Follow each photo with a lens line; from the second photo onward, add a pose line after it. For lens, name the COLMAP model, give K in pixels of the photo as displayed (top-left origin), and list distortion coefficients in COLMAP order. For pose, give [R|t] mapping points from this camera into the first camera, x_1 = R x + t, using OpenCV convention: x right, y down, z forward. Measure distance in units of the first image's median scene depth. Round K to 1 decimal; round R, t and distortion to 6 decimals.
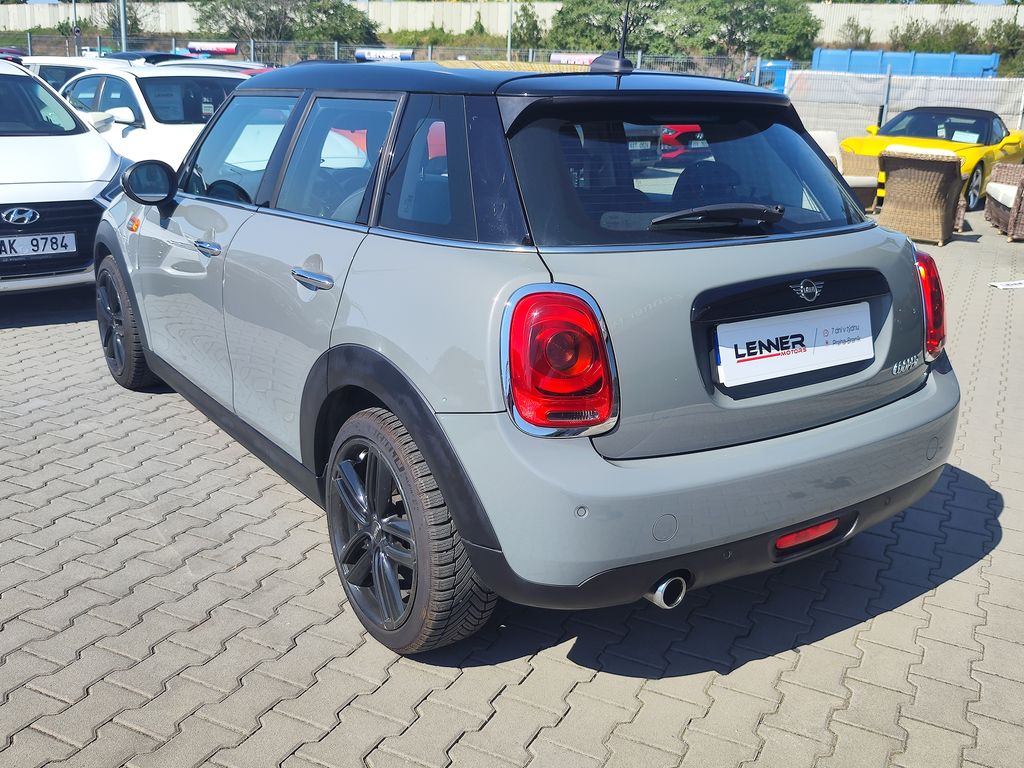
lens RADIAL K [[1000.8, 0, 512.0], [0, 1000.8, 384.0], [0, 0, 1]] dist [0.118230, -0.245608]
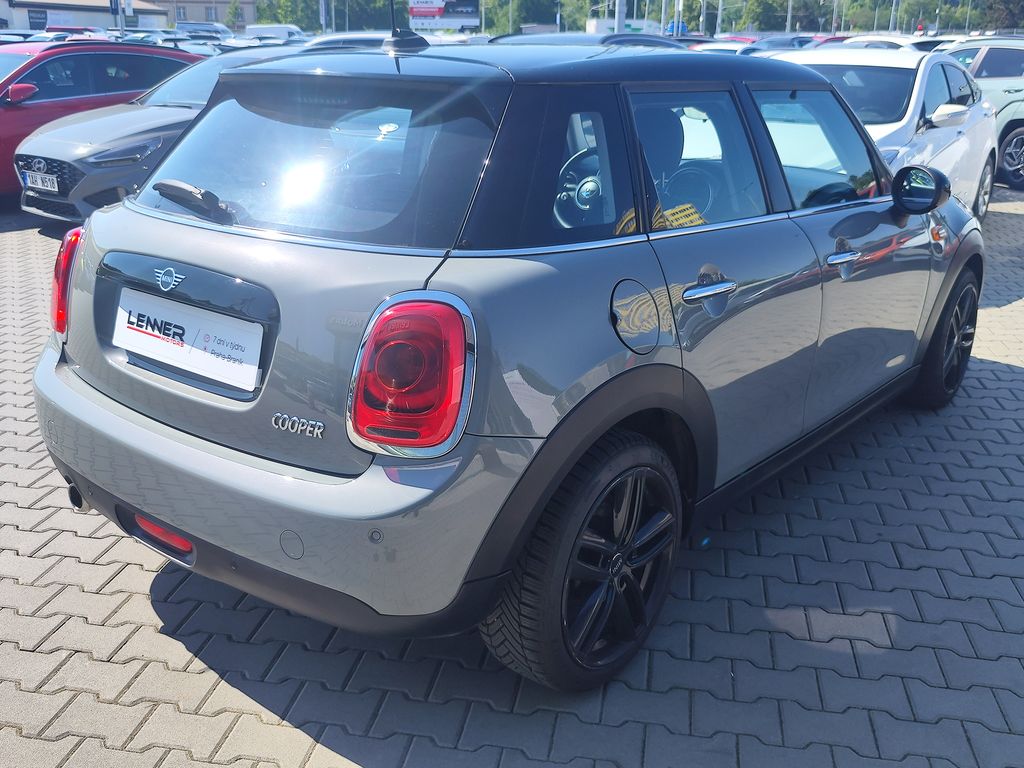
lens RADIAL K [[1000.8, 0, 512.0], [0, 1000.8, 384.0], [0, 0, 1]] dist [0.118230, -0.245608]
pose [[0.277070, 0.279390, -0.919333, 1.258845], [-0.276860, 0.939427, 0.202056, -0.276572], [0.920098, 0.198542, 0.337639, 0.977091]]
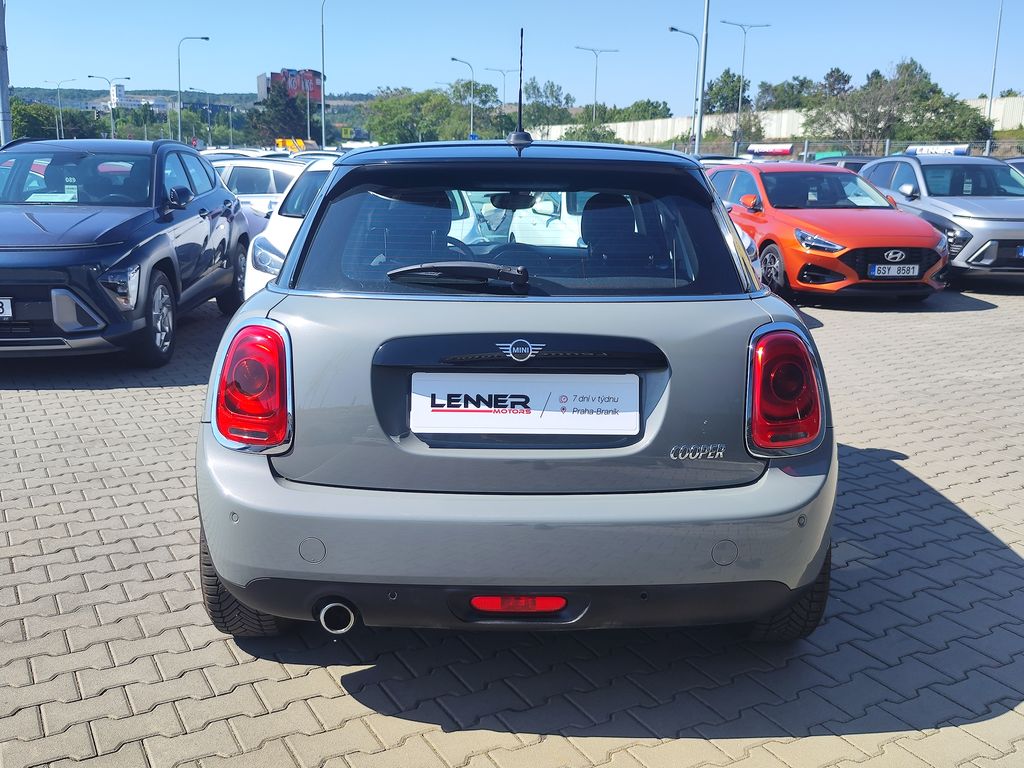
lens RADIAL K [[1000.8, 0, 512.0], [0, 1000.8, 384.0], [0, 0, 1]] dist [0.118230, -0.245608]
pose [[0.831079, 0.097471, -0.547547, 0.813567], [-0.149177, 0.987513, -0.050633, -0.008823], [0.535774, 0.123762, 0.835242, 0.172554]]
